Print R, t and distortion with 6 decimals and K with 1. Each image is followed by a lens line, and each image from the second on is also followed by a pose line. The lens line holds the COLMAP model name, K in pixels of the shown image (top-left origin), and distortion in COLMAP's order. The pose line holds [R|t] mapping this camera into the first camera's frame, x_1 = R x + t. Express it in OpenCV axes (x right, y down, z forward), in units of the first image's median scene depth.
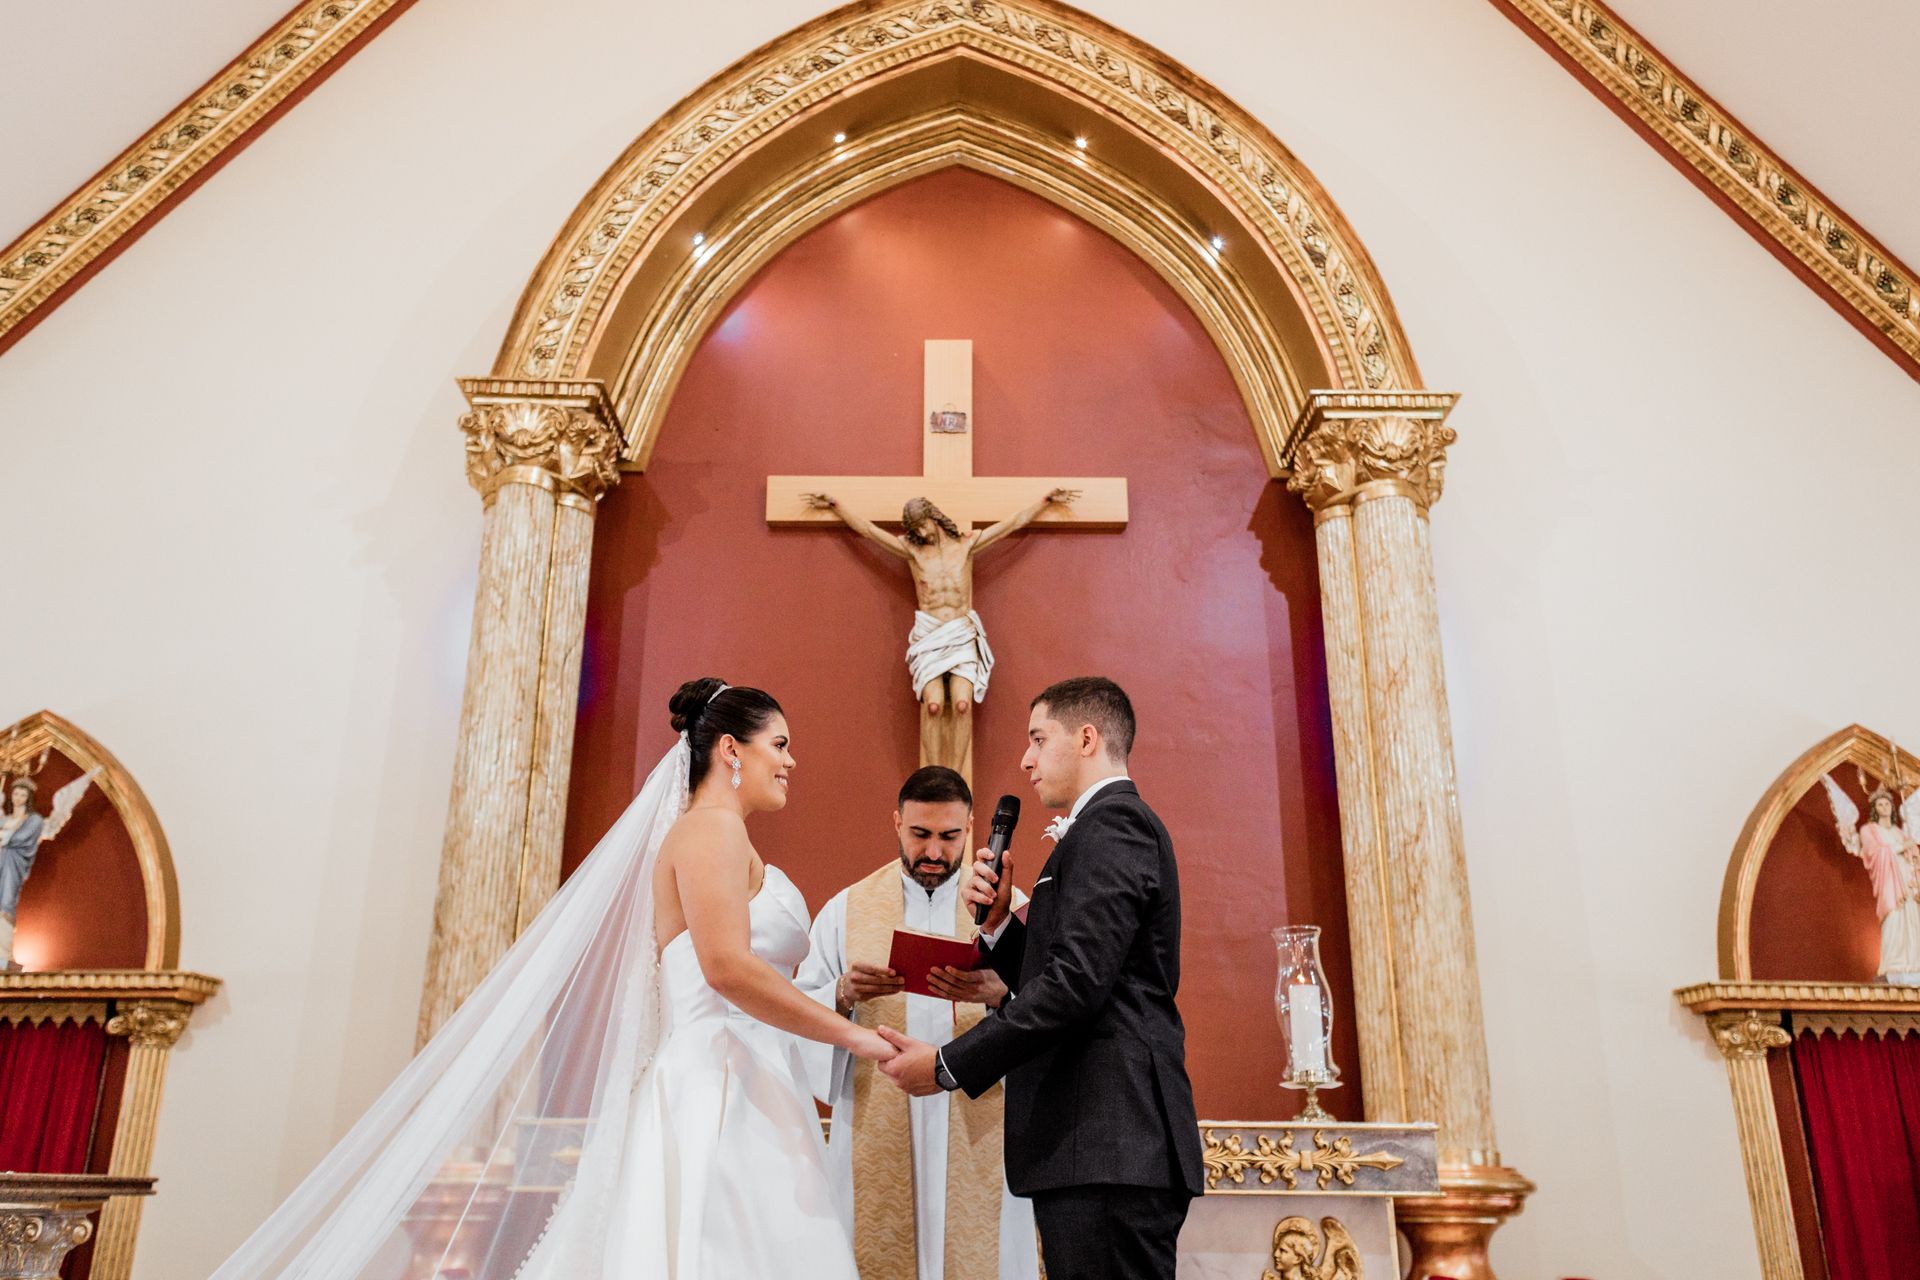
lens RADIAL K [[1527.1, 0, 951.9], [0, 1527.1, 647.0], [0, 0, 1]] dist [0.039456, -0.011322]
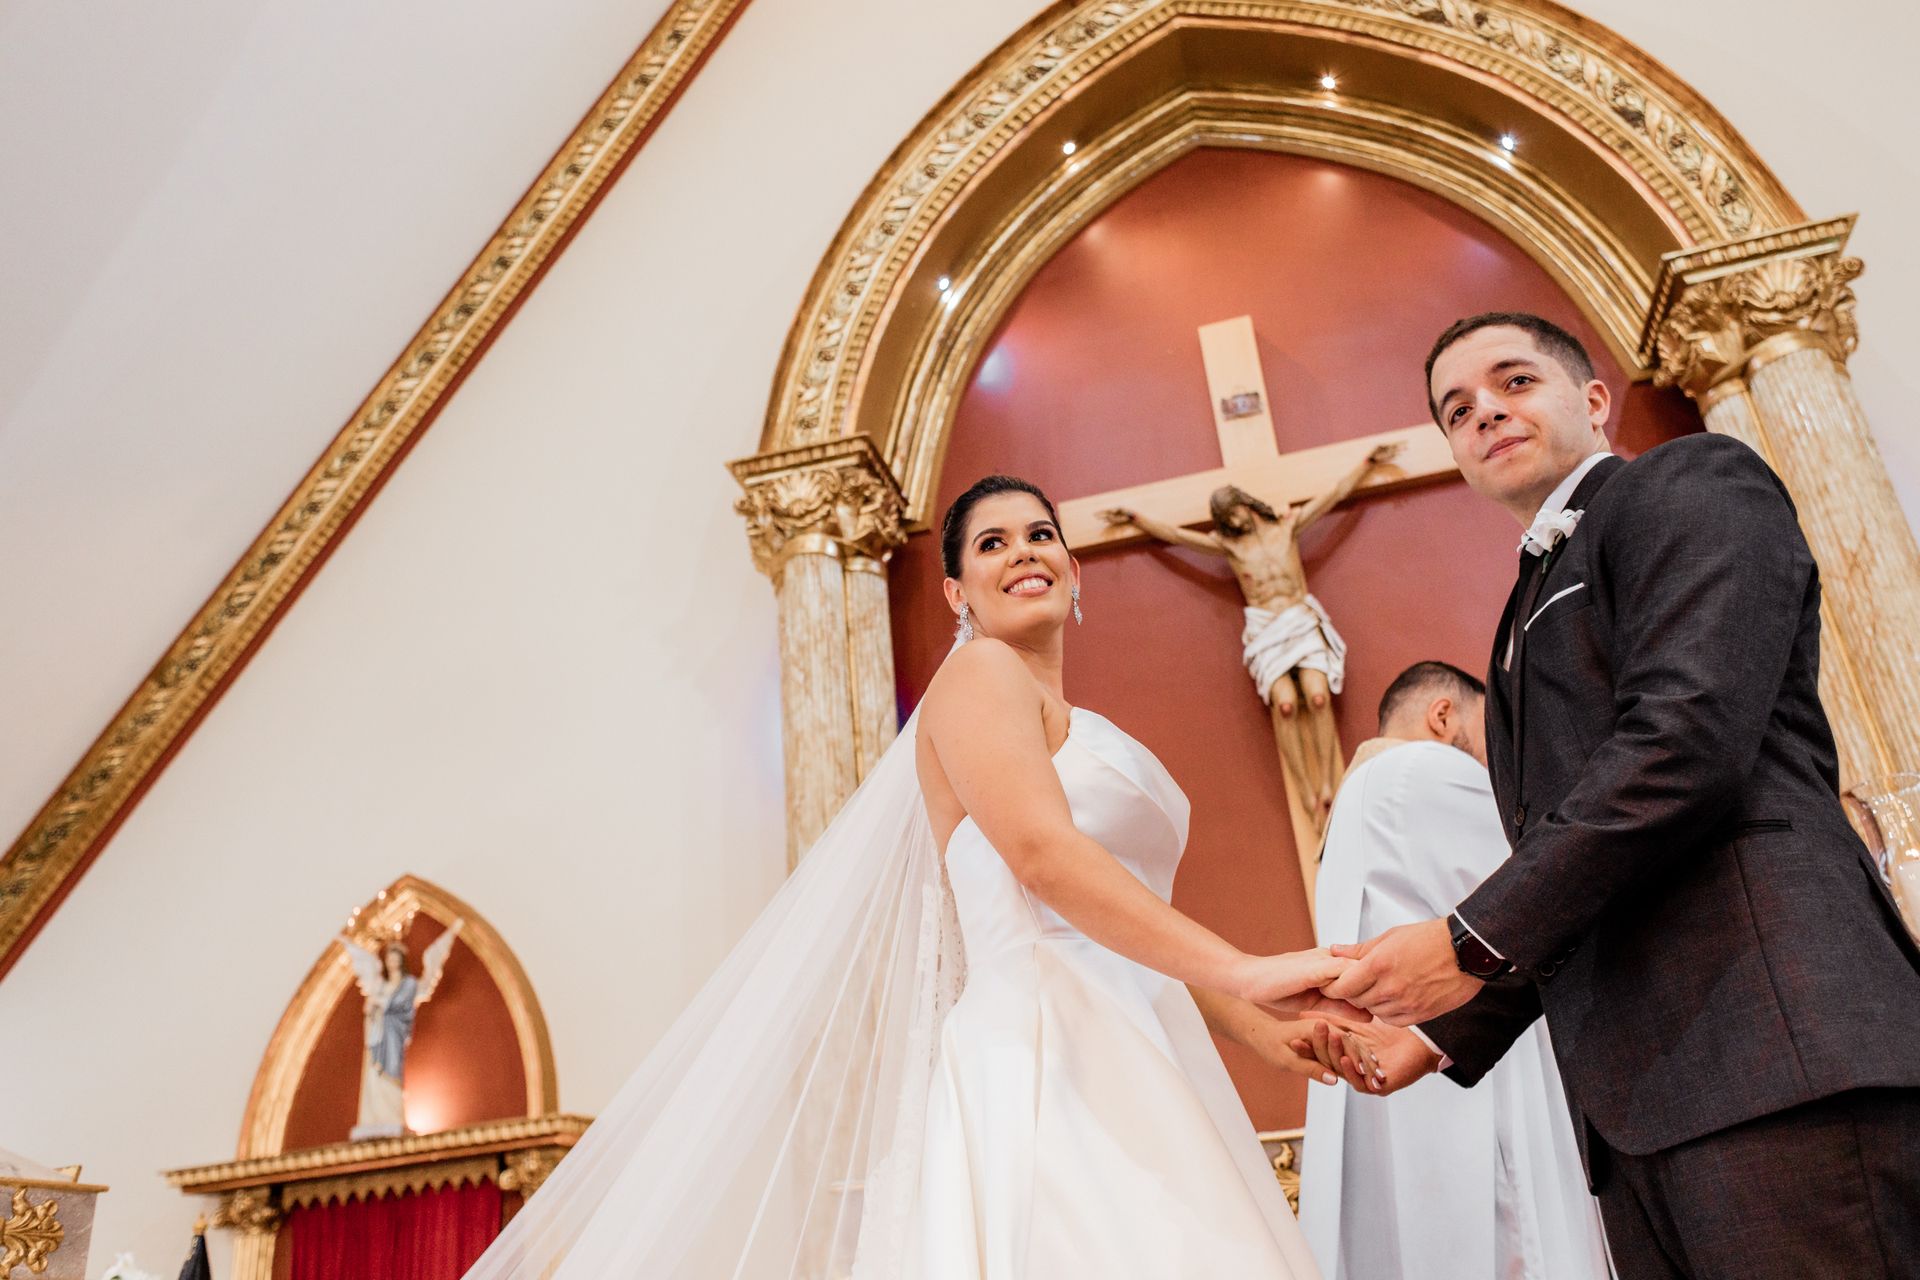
lens RADIAL K [[1490.5, 0, 957.4], [0, 1490.5, 644.6], [0, 0, 1]] dist [0.031468, -0.009067]
pose [[0.959222, -0.193417, -0.206116, -0.009092], [0.175948, 0.979294, -0.100130, 0.055279], [0.221215, 0.059781, 0.973391, 0.115575]]
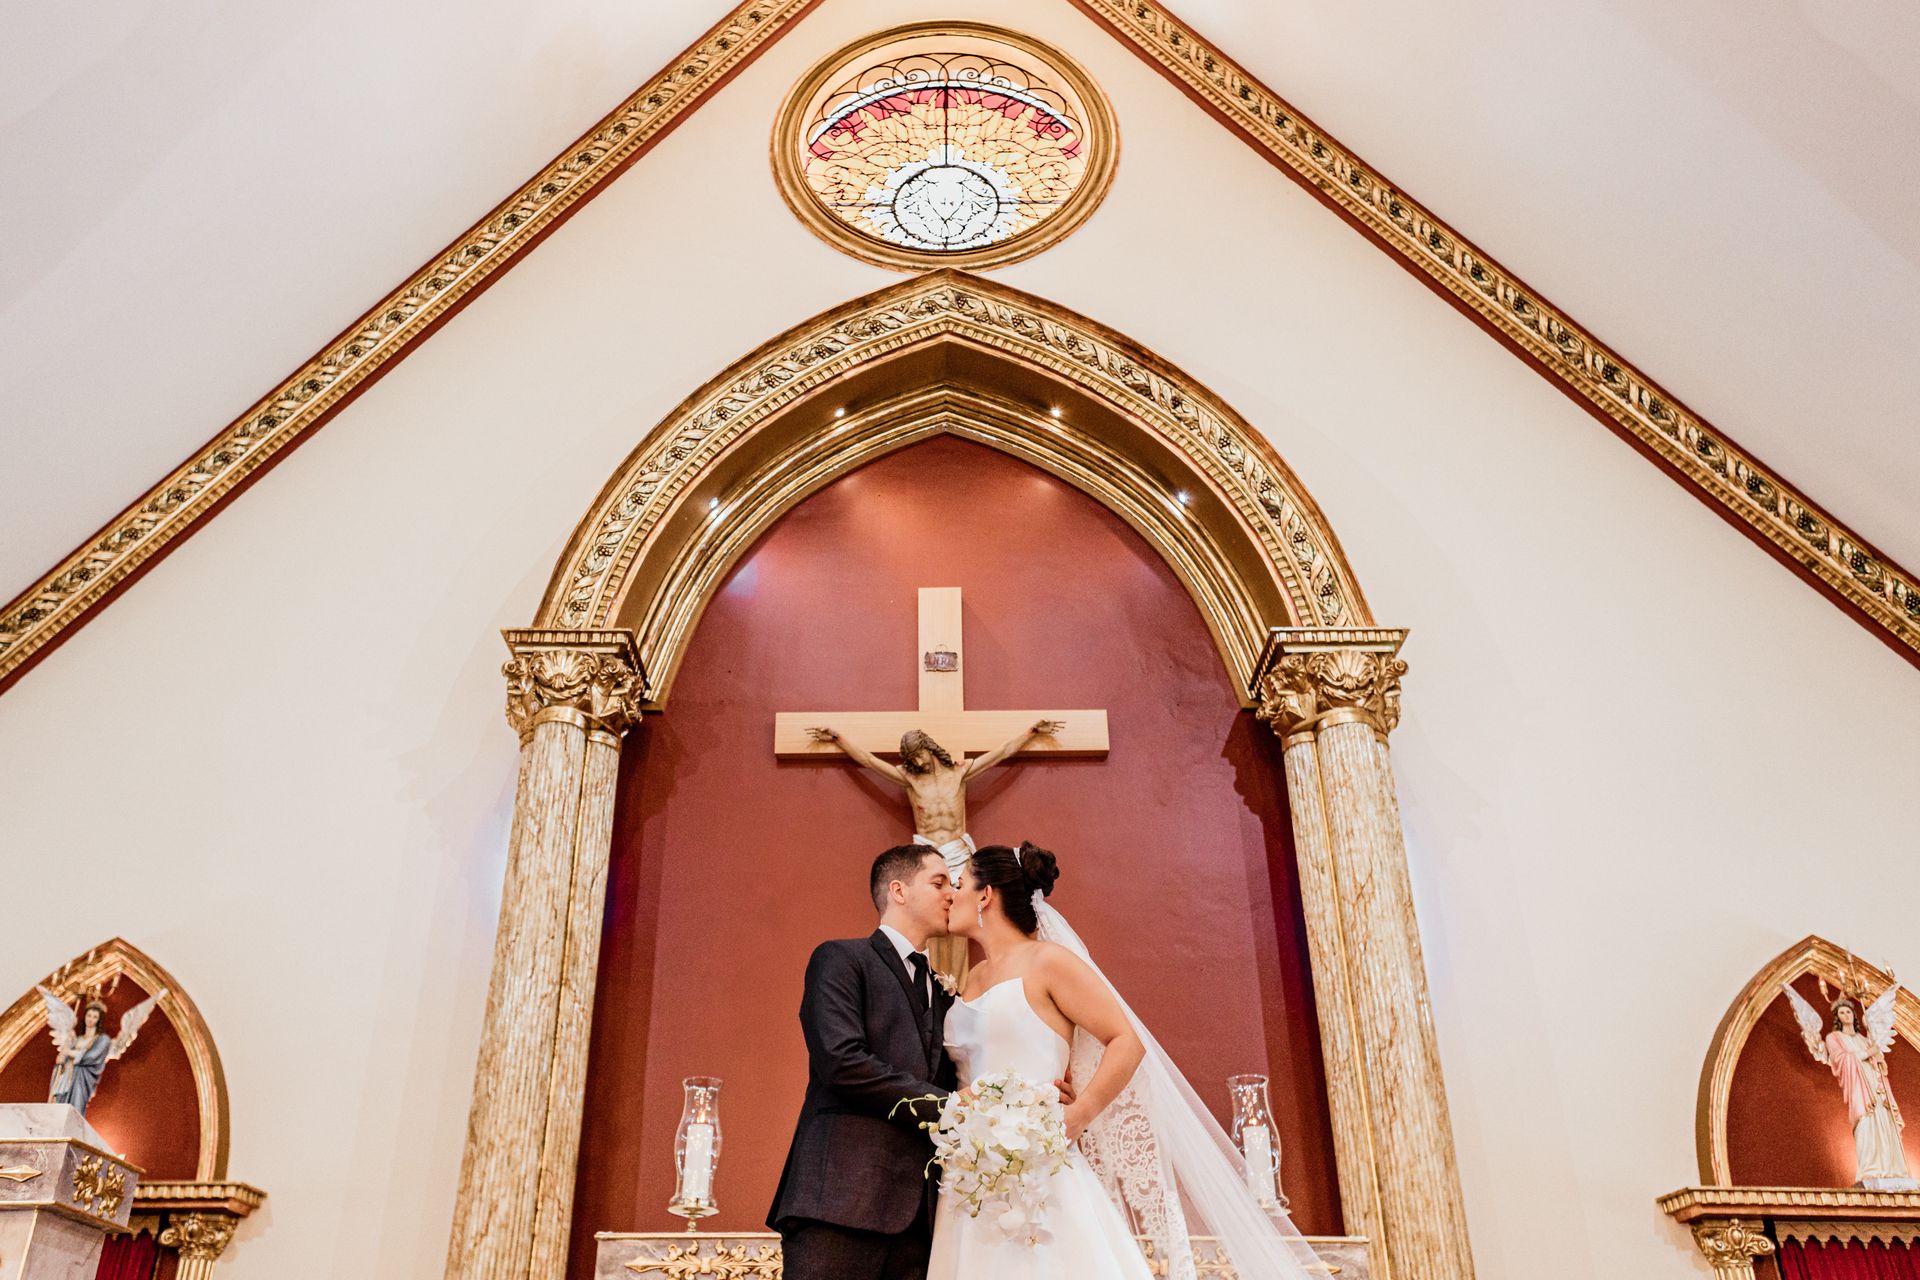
lens RADIAL K [[1580.2, 0, 886.3], [0, 1580.2, 638.9], [0, 0, 1]] dist [0.042624, -0.017446]
pose [[0.999295, -0.015992, -0.033971, -0.002797], [0.010283, 0.986734, -0.162022, 0.020896], [0.036112, 0.161559, 0.986202, -0.125105]]
